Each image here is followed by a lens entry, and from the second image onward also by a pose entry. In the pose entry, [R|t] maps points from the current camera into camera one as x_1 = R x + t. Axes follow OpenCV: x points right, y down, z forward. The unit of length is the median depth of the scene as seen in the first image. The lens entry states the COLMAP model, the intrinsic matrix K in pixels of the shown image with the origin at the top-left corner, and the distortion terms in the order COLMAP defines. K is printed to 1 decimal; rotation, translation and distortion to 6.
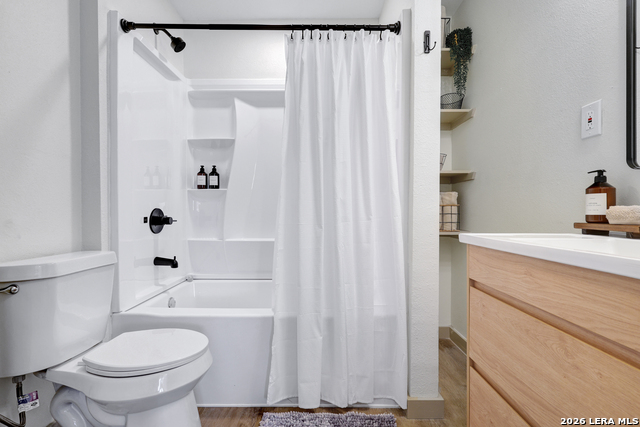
lens RADIAL K [[291.4, 0, 316.0], [0, 291.4, 216.6], [0, 0, 1]] dist [0.000895, -0.000384]
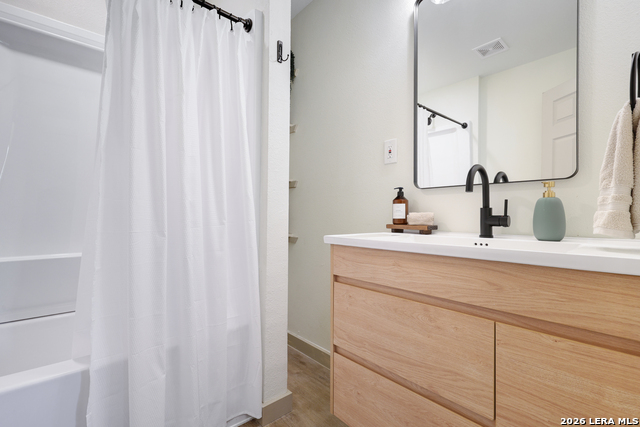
lens RADIAL K [[291.4, 0, 316.0], [0, 291.4, 216.6], [0, 0, 1]] dist [0.000895, -0.000384]
pose [[0.748819, 0.001511, 0.662773, -0.279285], [0.005936, 0.999942, -0.008986, -0.005045], [-0.662748, 0.010664, 0.748767, 0.193932]]
